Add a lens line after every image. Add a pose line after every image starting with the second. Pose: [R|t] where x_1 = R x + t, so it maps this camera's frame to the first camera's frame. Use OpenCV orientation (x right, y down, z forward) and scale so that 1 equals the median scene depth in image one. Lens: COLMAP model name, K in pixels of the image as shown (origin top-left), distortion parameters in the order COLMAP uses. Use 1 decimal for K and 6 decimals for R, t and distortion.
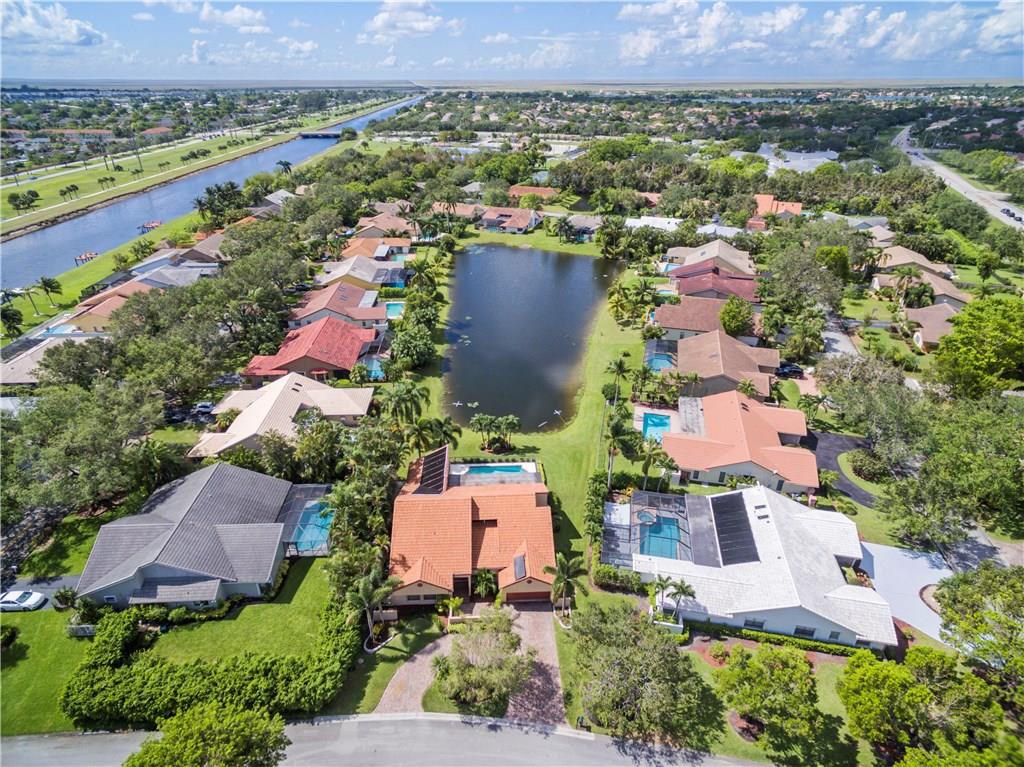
lens RADIAL K [[597.6, 0, 513.2], [0, 597.6, 383.0], [0, 0, 1]] dist [0.003145, 0.000301]
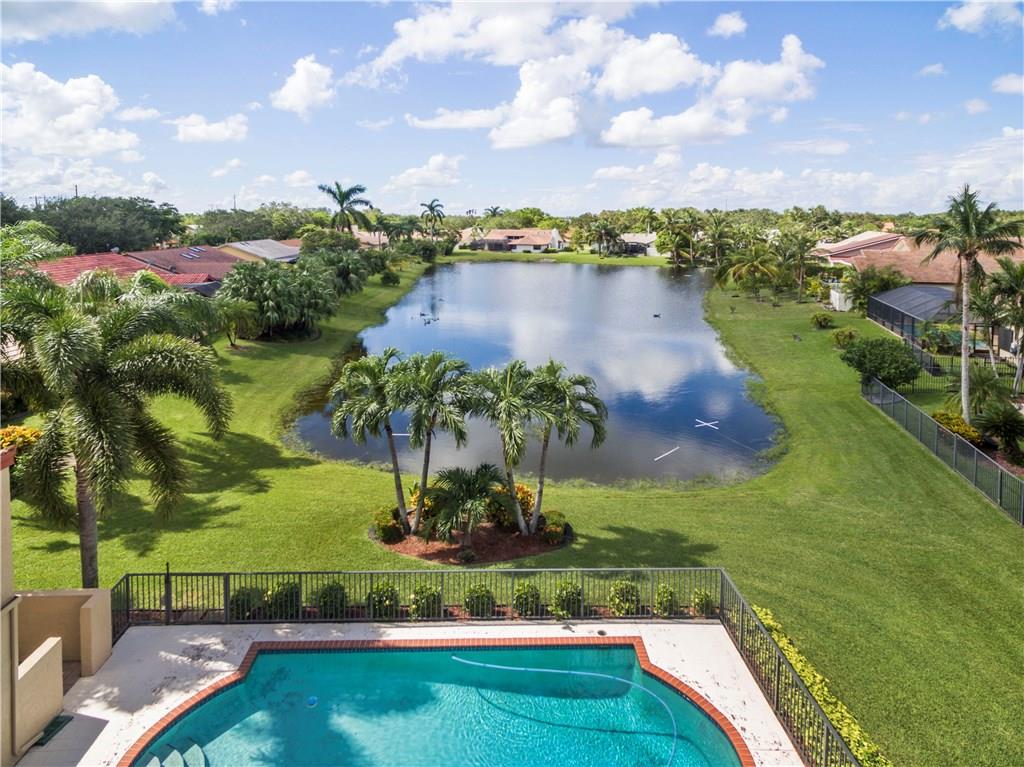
lens RADIAL K [[597.6, 0, 509.8], [0, 597.6, 384.2], [0, 0, 1]] dist [0.003145, 0.000301]
pose [[0.999805, 0.008968, -0.017585, -0.013181], [-0.012901, 0.971111, -0.238279, 0.112265], [0.014940, 0.238459, 0.971038, 0.845120]]
